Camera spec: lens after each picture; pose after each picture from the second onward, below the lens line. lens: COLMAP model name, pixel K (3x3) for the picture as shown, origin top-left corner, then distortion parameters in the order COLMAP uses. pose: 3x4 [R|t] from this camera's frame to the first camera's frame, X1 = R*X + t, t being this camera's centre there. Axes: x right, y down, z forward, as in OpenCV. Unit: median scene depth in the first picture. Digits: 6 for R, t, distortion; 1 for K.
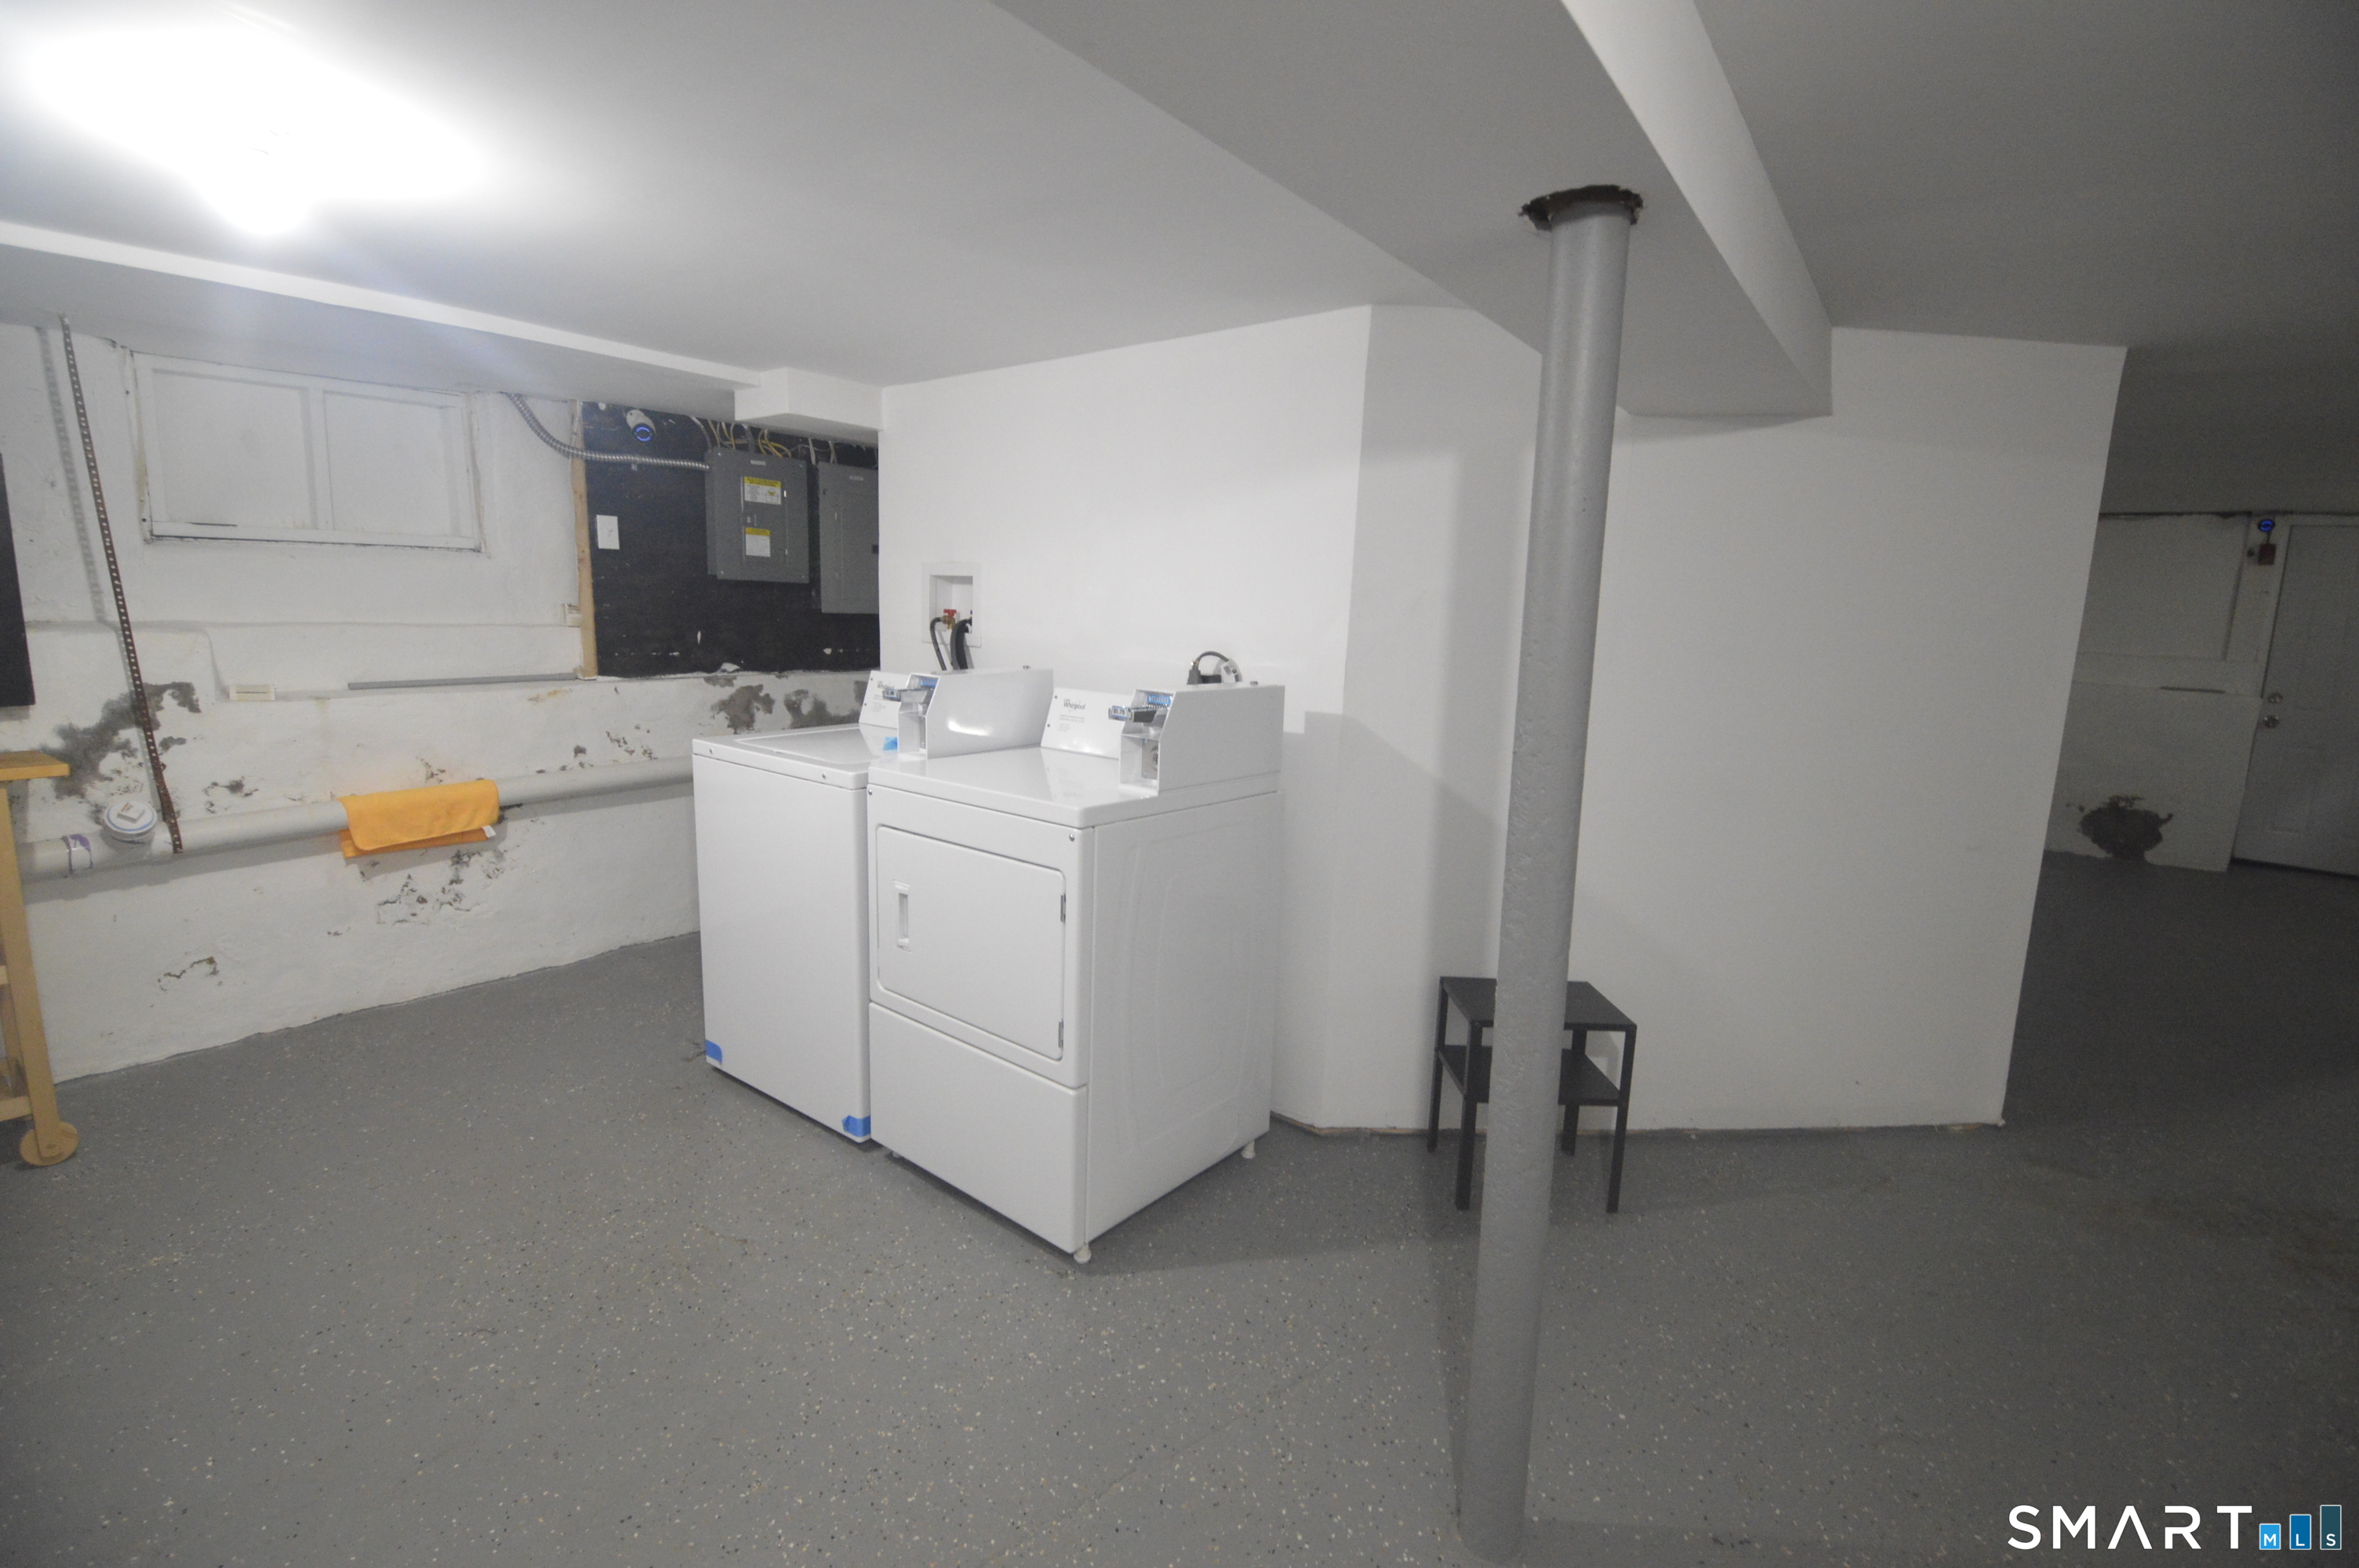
lens RADIAL K [[1032.1, 0, 1176.9], [0, 1032.1, 783.5], [0, 0, 1]] dist [0.002773, 0.000215]
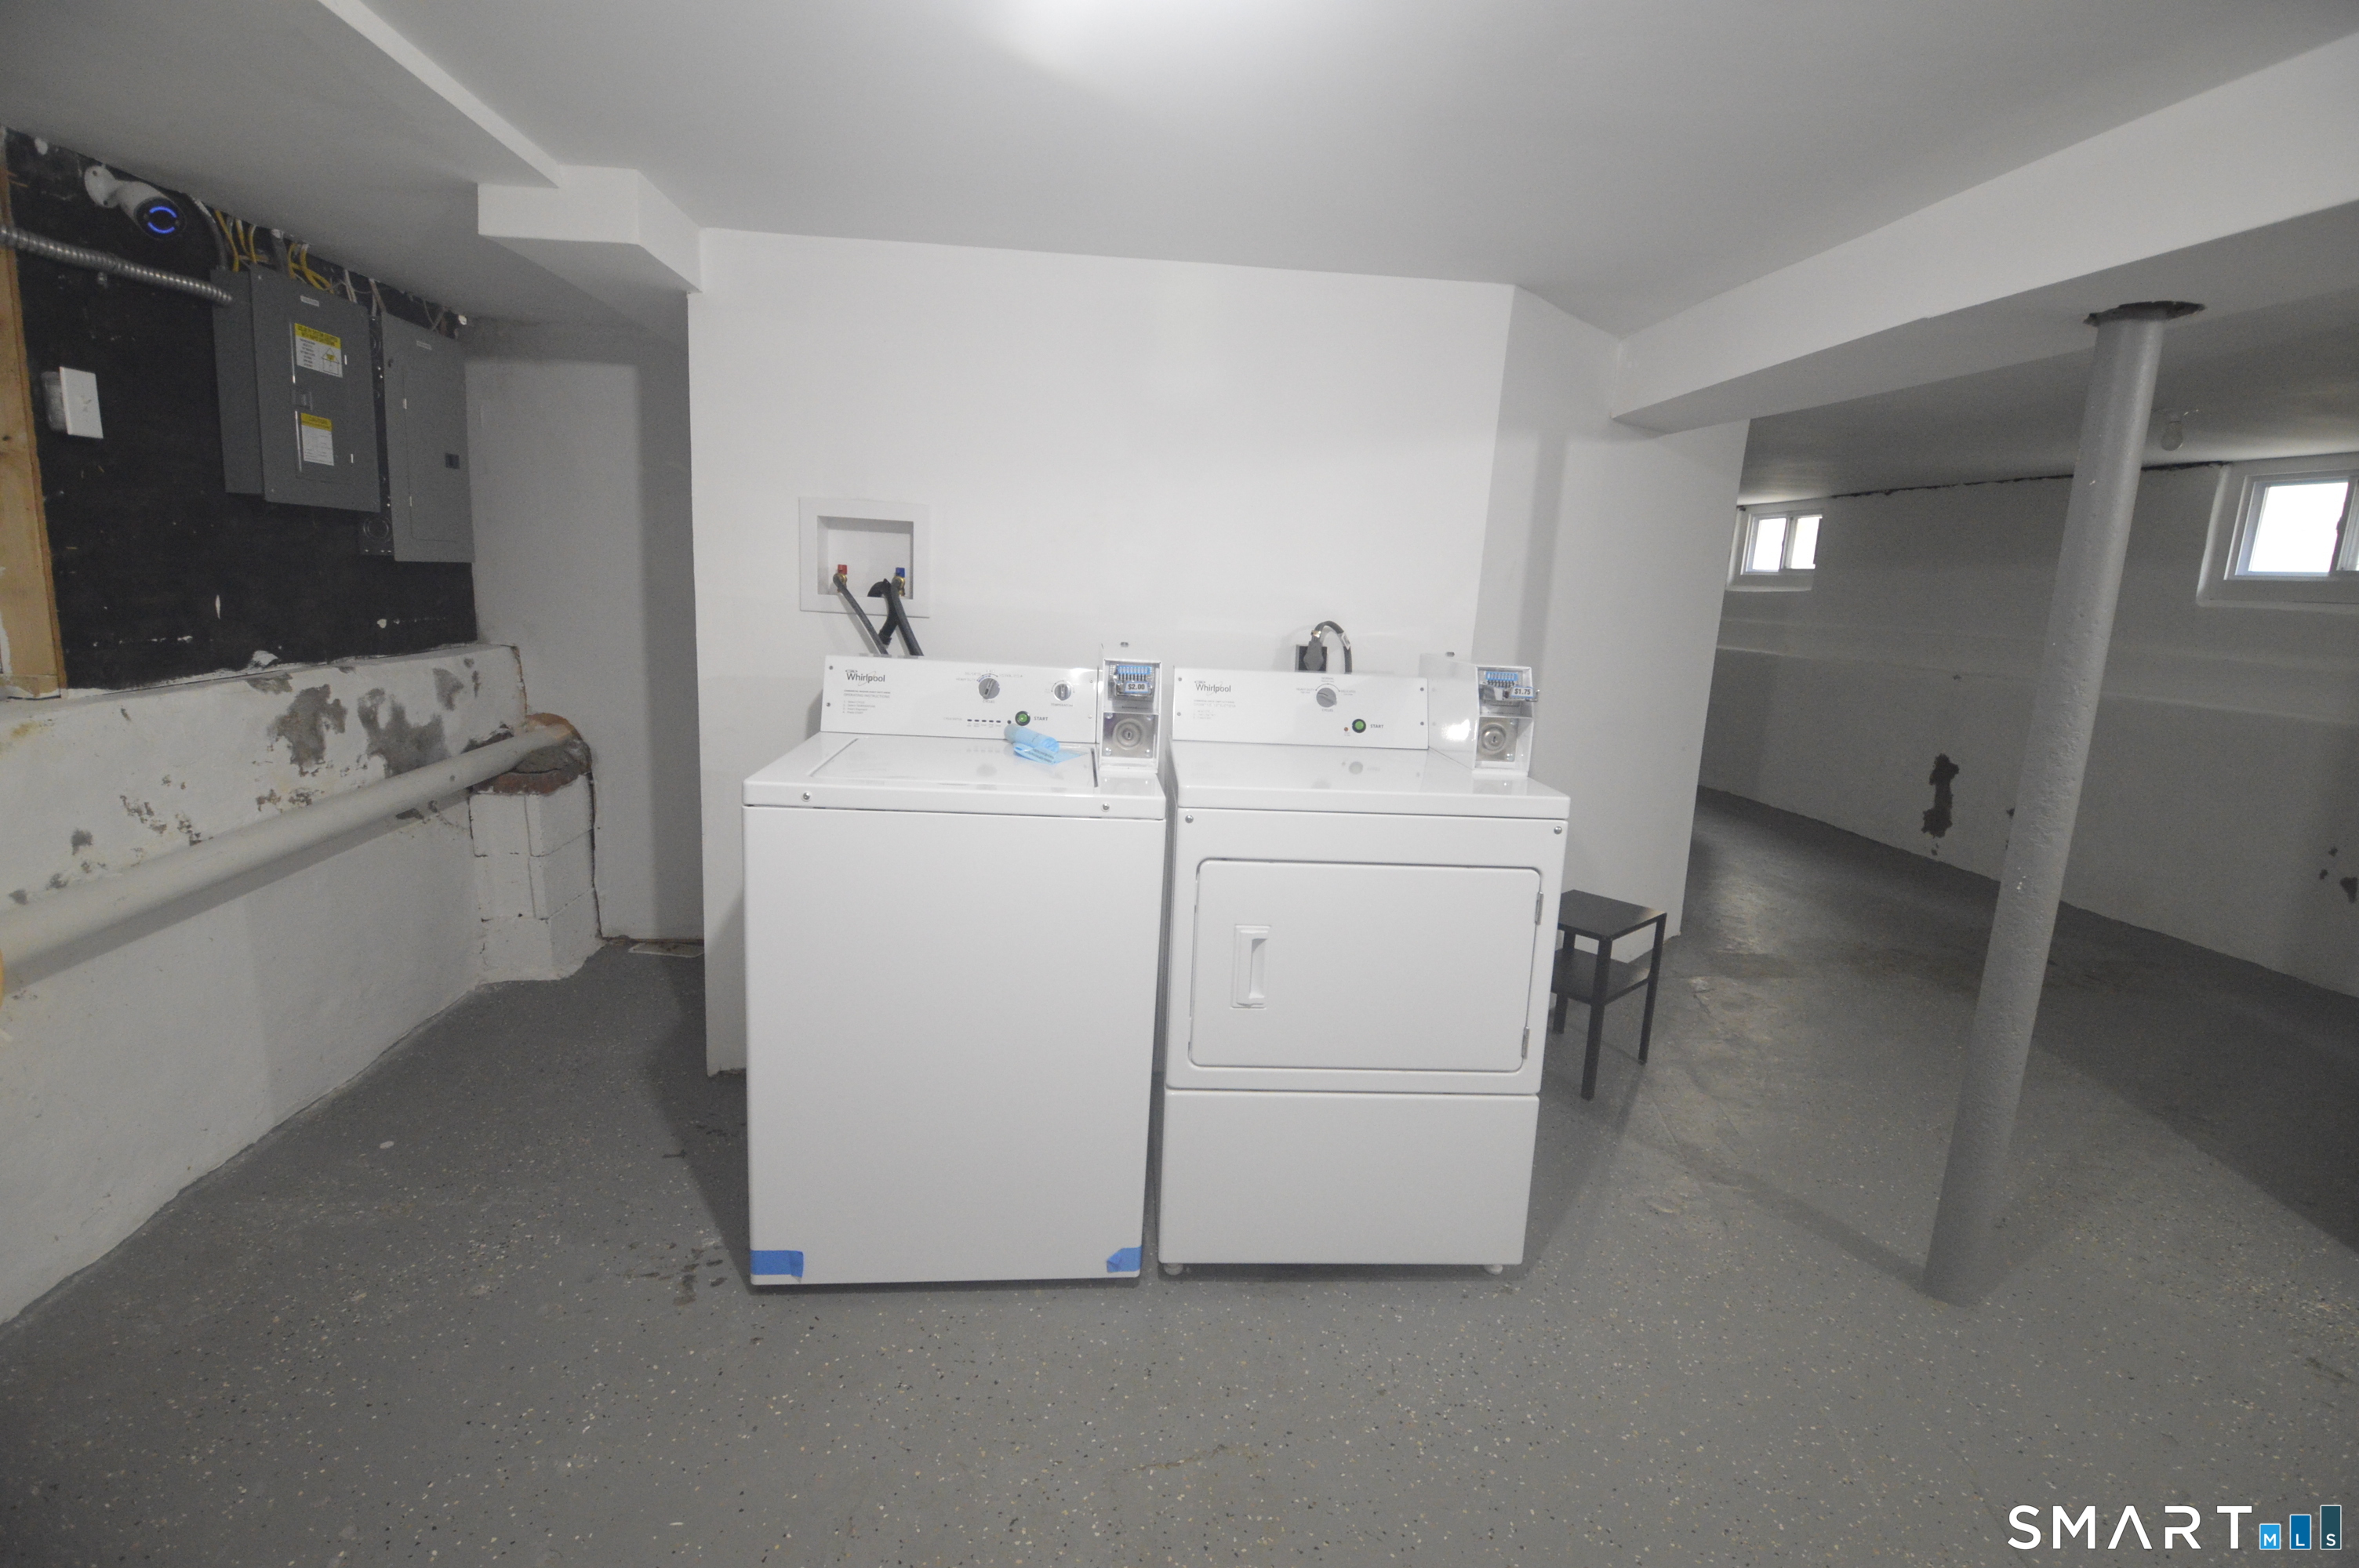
lens RADIAL K [[1088.0, 0, 1174.6], [0, 1088.0, 768.2], [0, 0, 1]] dist [-0.003958, -0.002587]
pose [[0.742171, -0.112861, 0.660640, -0.475750], [0.091359, 0.993555, 0.067100, -0.048048], [-0.663955, 0.010556, 0.747698, 0.231122]]
